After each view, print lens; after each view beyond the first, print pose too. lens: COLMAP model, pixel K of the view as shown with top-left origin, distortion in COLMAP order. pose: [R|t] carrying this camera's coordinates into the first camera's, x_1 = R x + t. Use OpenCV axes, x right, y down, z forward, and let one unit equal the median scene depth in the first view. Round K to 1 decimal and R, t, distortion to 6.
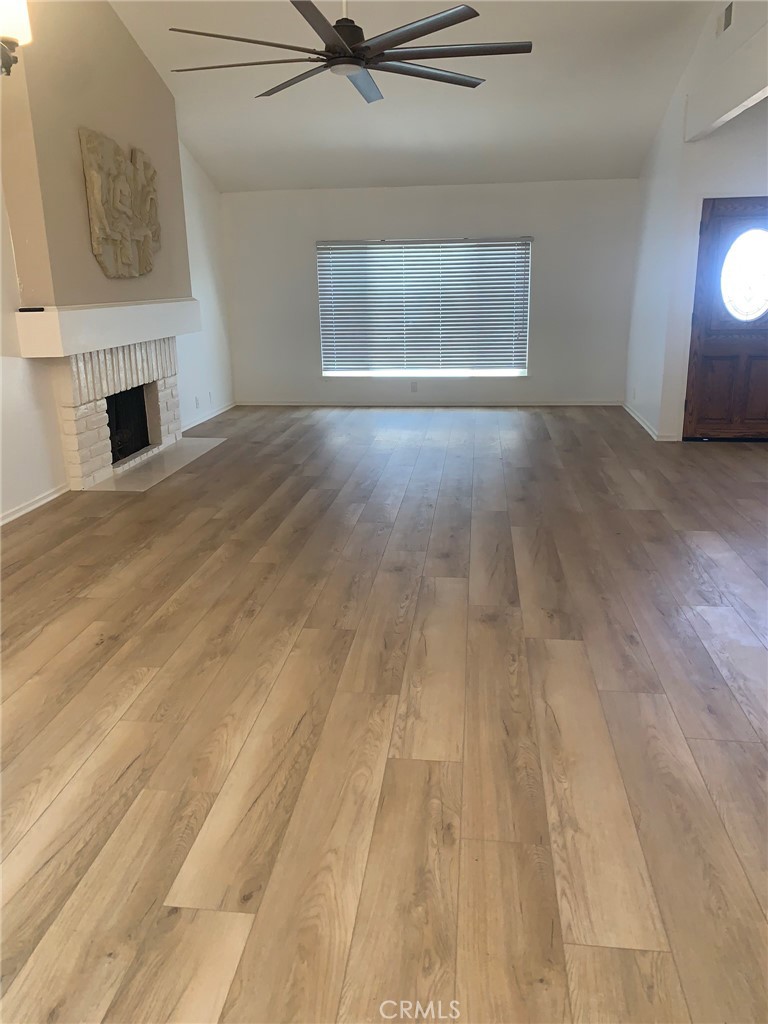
lens RADIAL K [[792.4, 0, 385.7], [0, 792.4, 506.9], [0, 0, 1]] dist [0.032440, -0.043612]
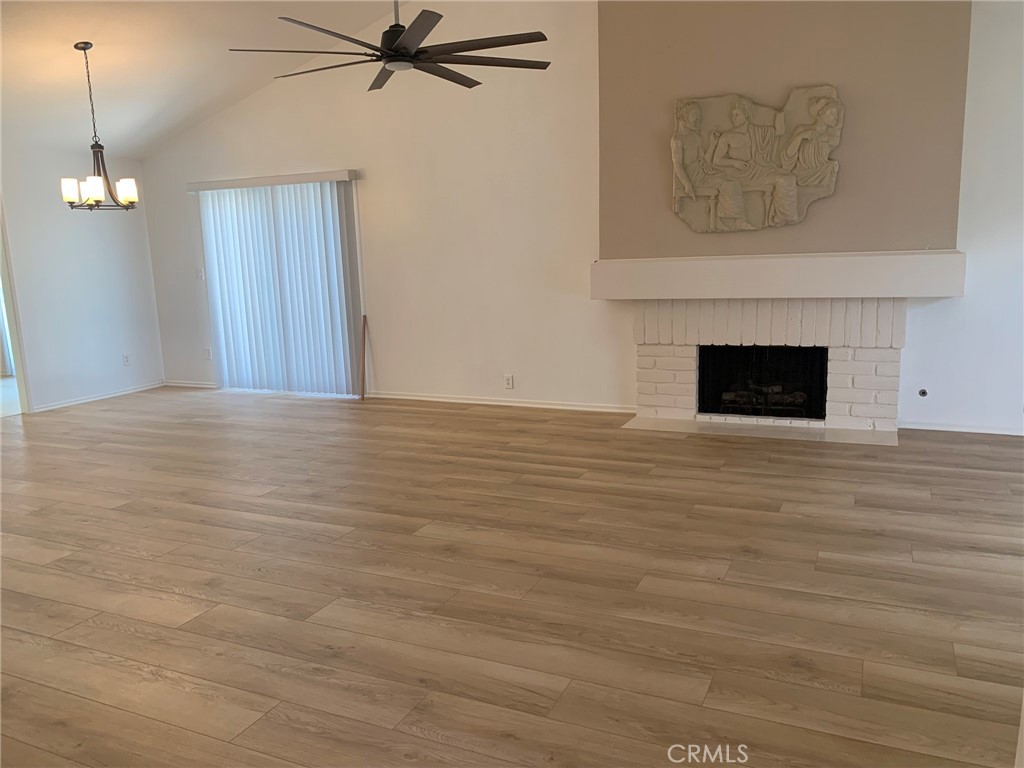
lens RADIAL K [[792.4, 0, 514.7], [0, 792.4, 391.4], [0, 0, 1]] dist [0.032440, -0.043612]
pose [[-0.318422, 0.191868, -0.928329, 0.731724], [-0.223501, 0.936498, 0.270218, -0.322135], [0.921225, 0.293526, -0.255319, 1.110157]]
